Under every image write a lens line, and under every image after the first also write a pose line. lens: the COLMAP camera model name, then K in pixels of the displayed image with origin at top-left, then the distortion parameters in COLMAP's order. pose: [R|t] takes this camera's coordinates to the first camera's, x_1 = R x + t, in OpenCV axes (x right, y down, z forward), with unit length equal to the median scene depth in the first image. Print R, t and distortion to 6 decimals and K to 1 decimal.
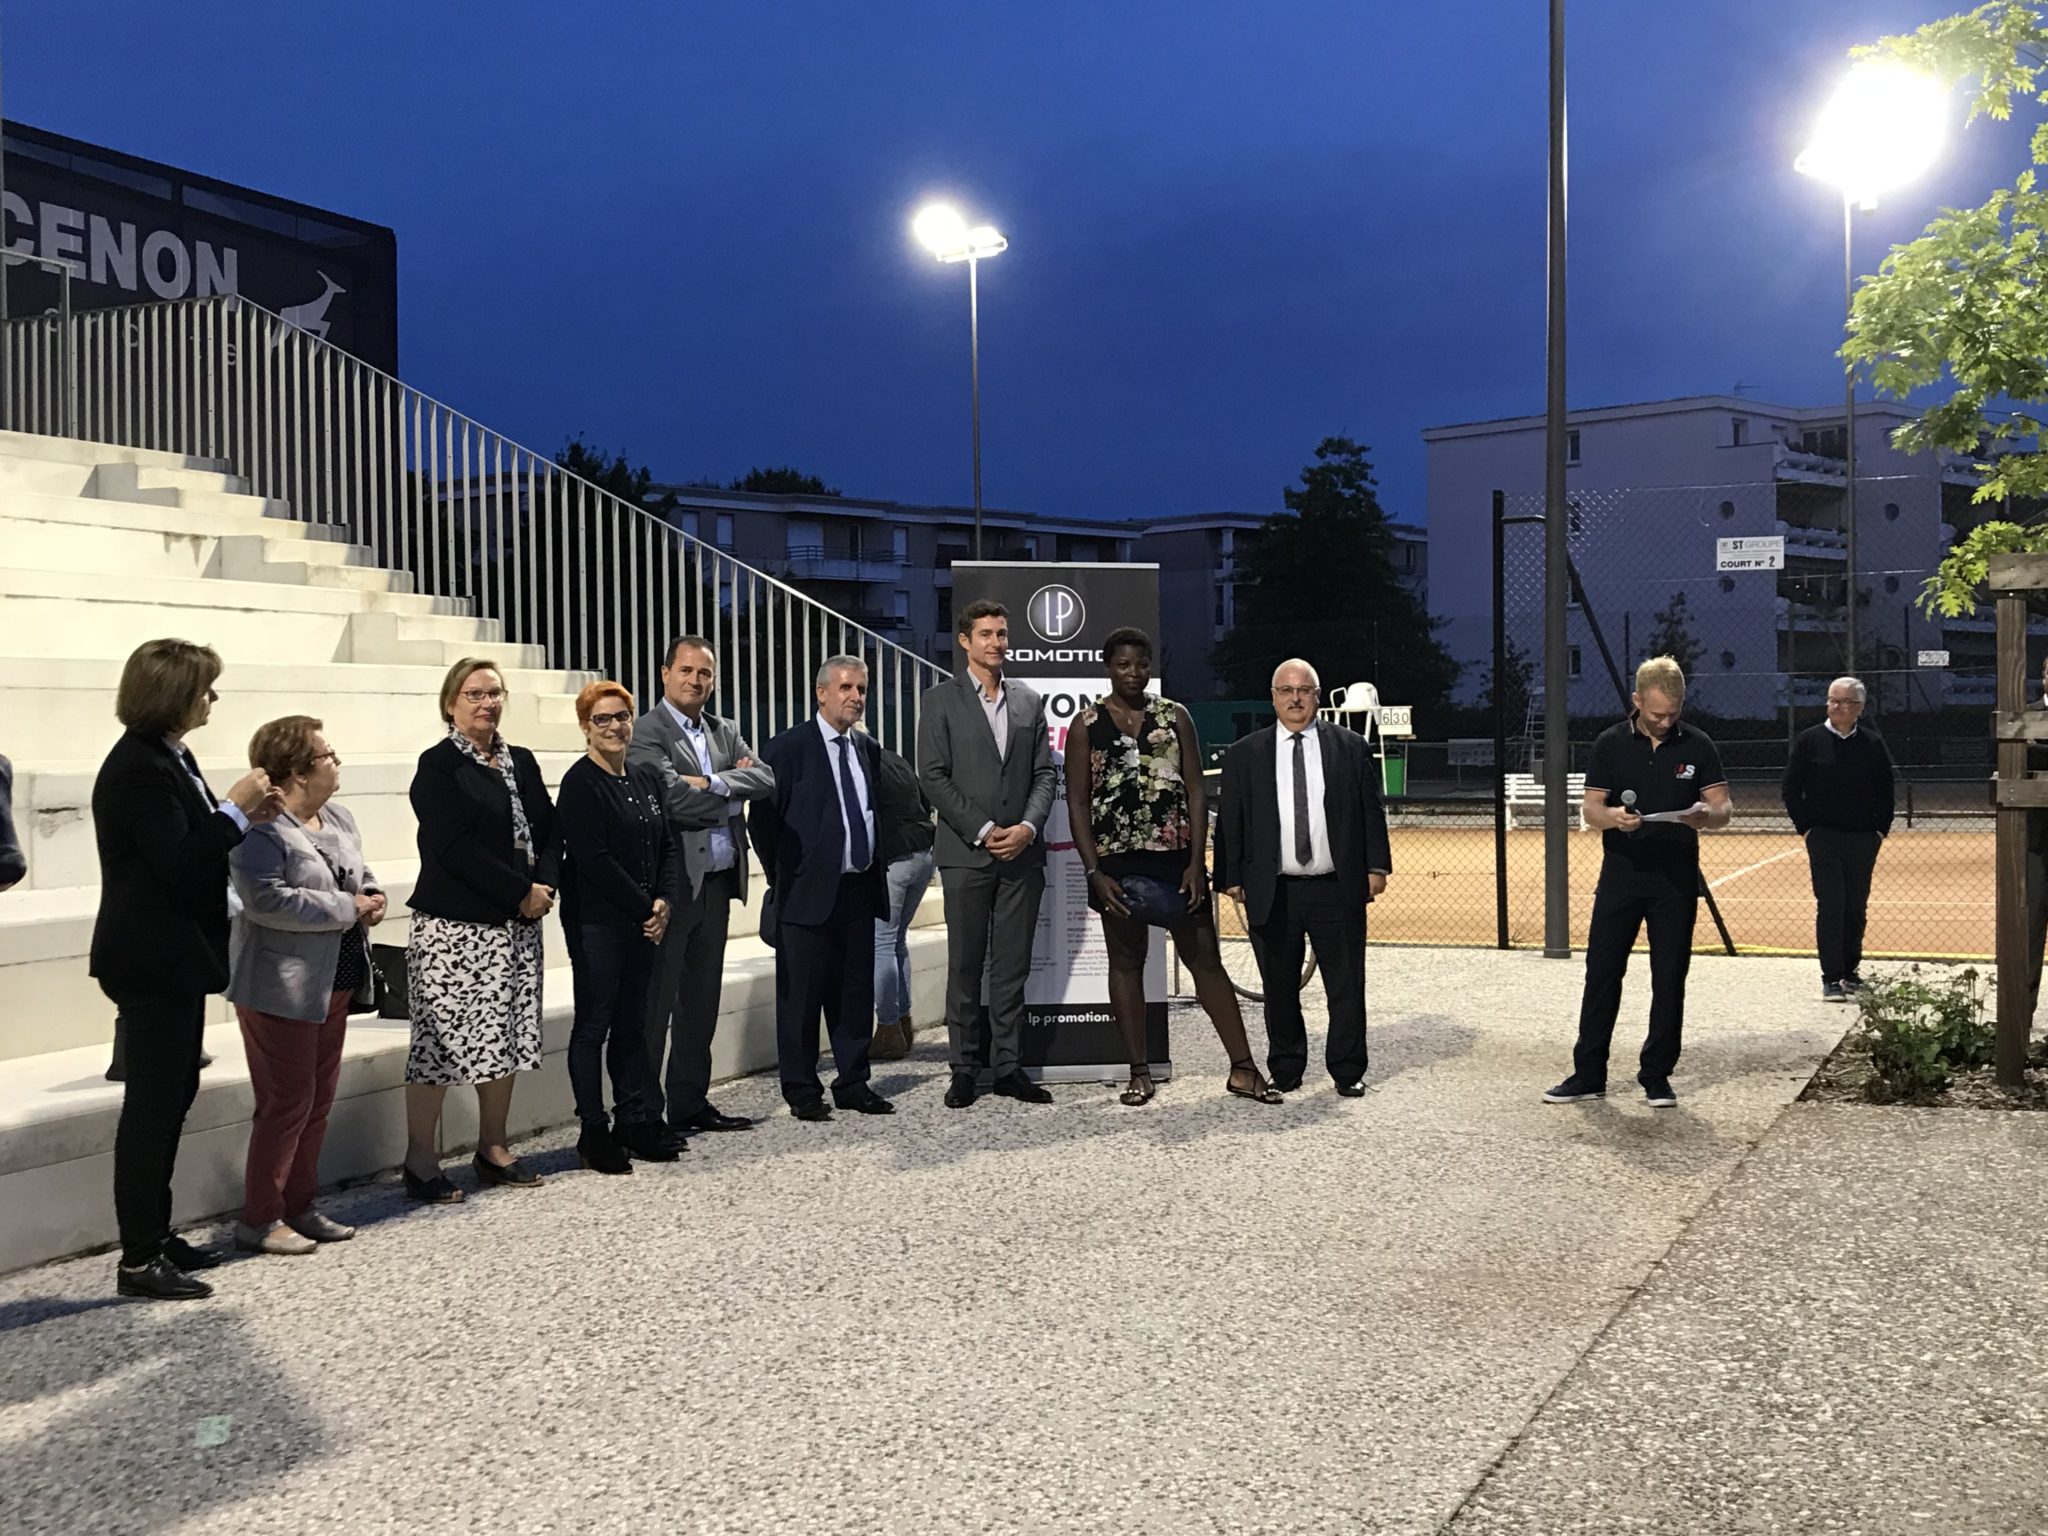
lens RADIAL K [[2381.0, 0, 1024.1], [0, 2381.0, 761.5], [0, 0, 1]] dist [0.173584, -0.689134]
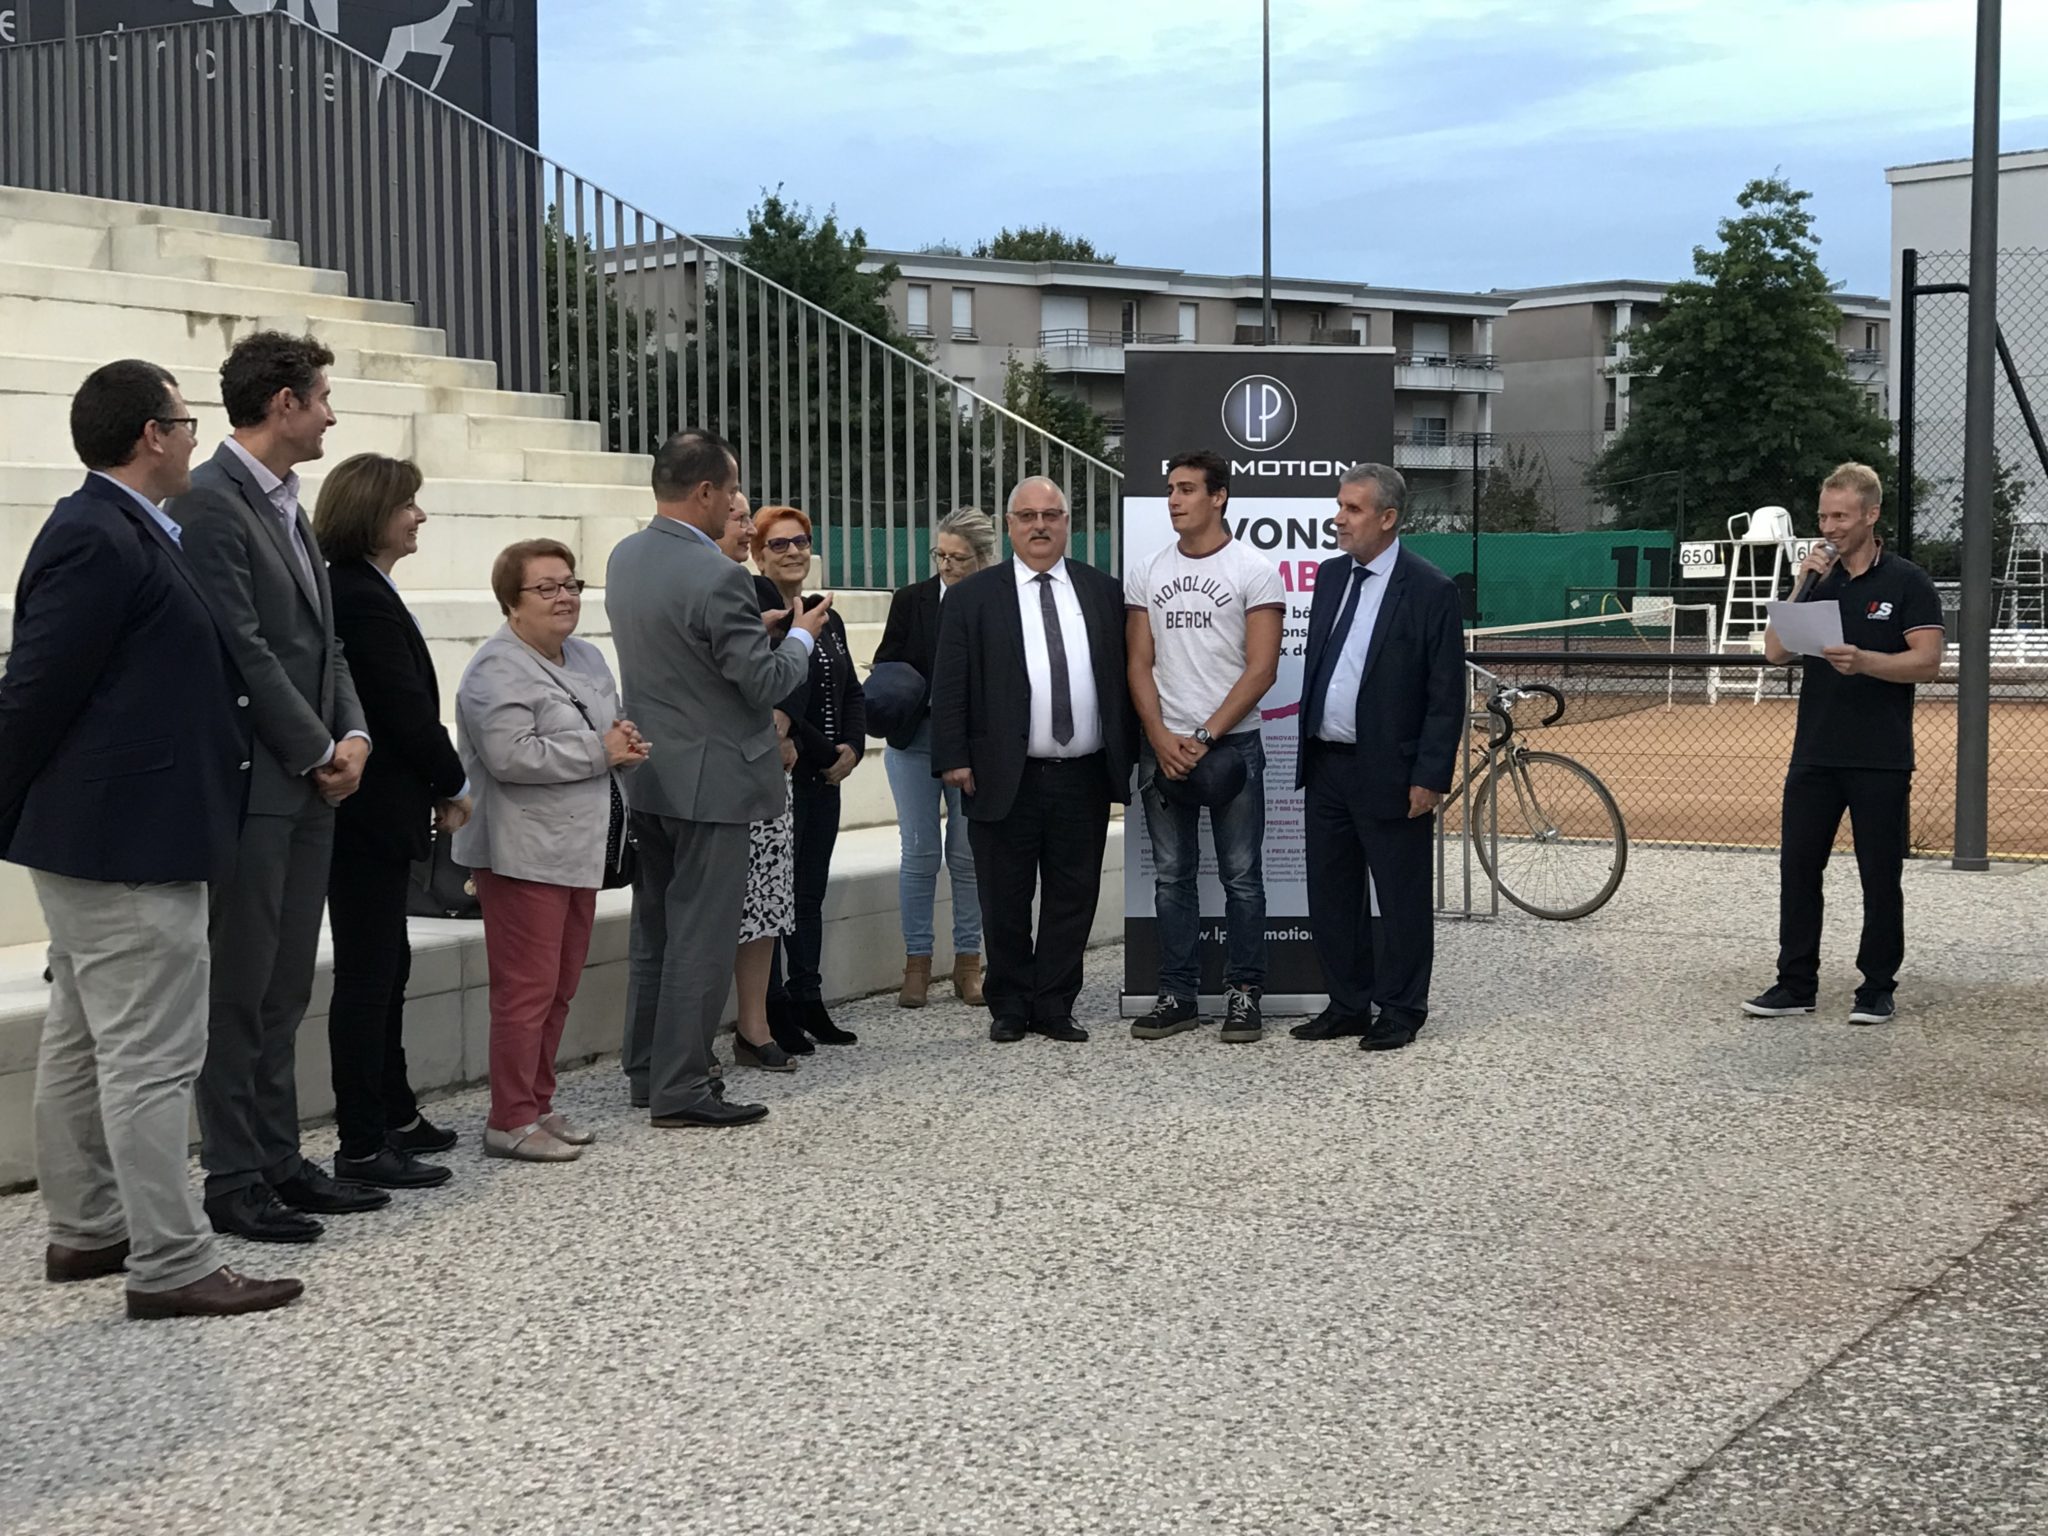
lens RADIAL K [[3063.1, 0, 1025.8], [0, 3063.1, 771.1], [0, 0, 1]] dist [0.184679, -0.744665]
pose [[0.993969, 0.013268, -0.108854, 0.072068], [-0.007508, 0.998558, 0.053150, 0.001865], [0.109403, -0.052012, 0.992636, -0.009124]]
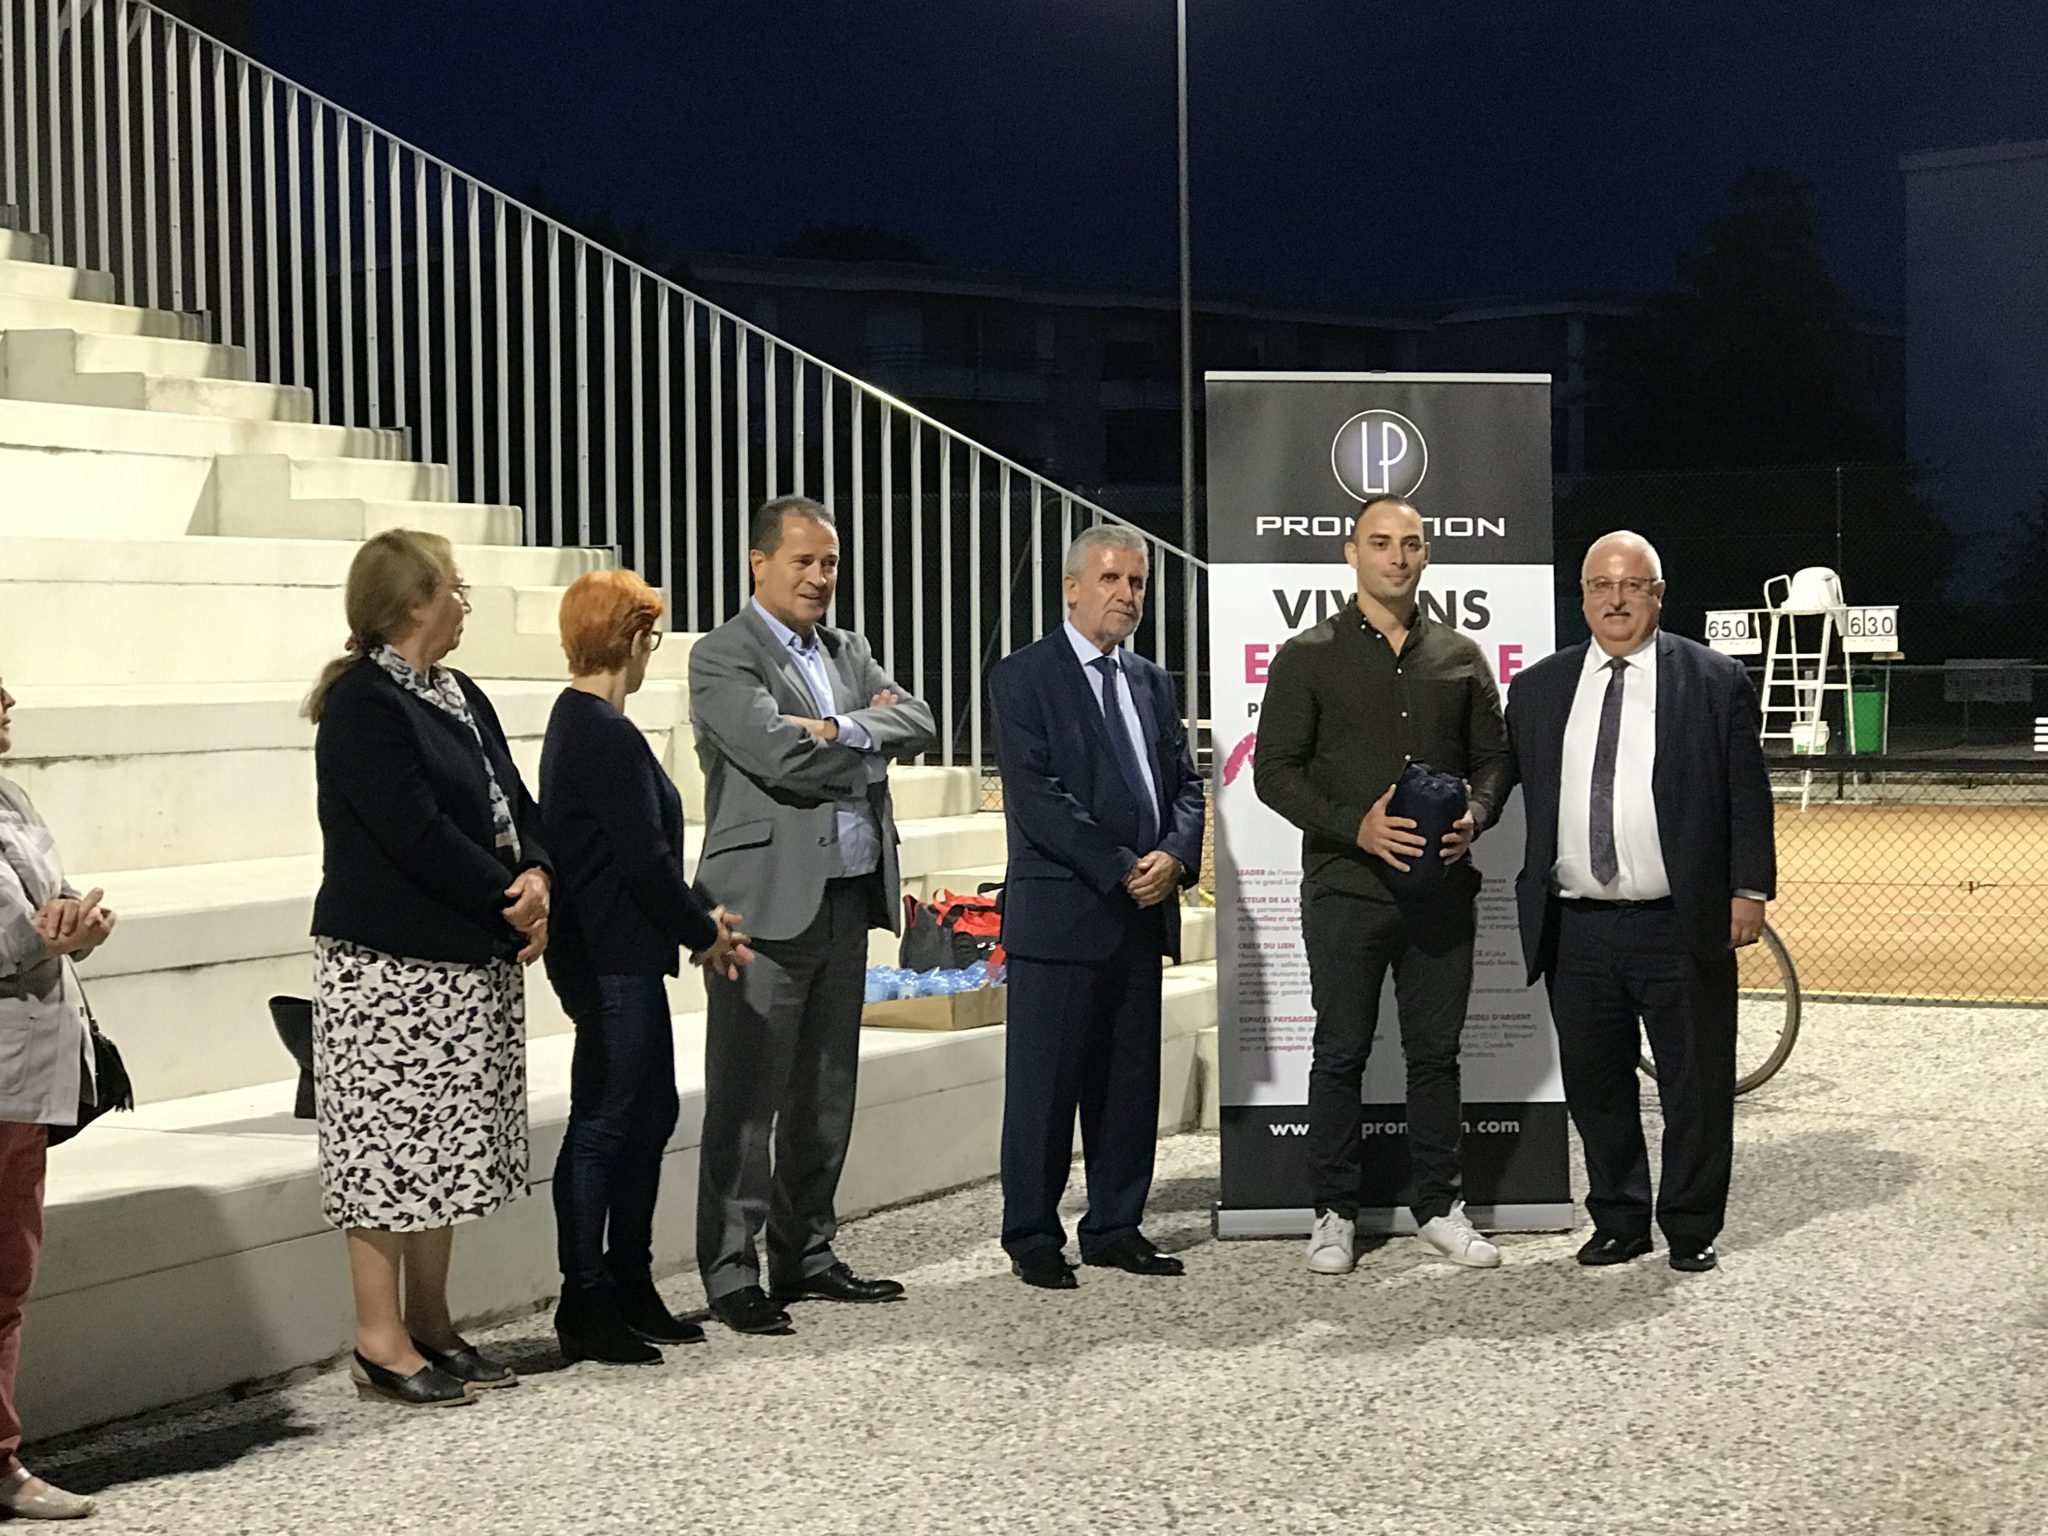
lens RADIAL K [[3819.4, 0, 1022.8], [0, 3819.4, 775.1], [0, 0, 1]] dist [-0.032622, 0.872208]
pose [[0.998484, 0.004258, -0.054880, -0.036434], [-0.003071, 0.999760, 0.021698, -0.002494], [0.054959, -0.021497, 0.998257, 0.054610]]
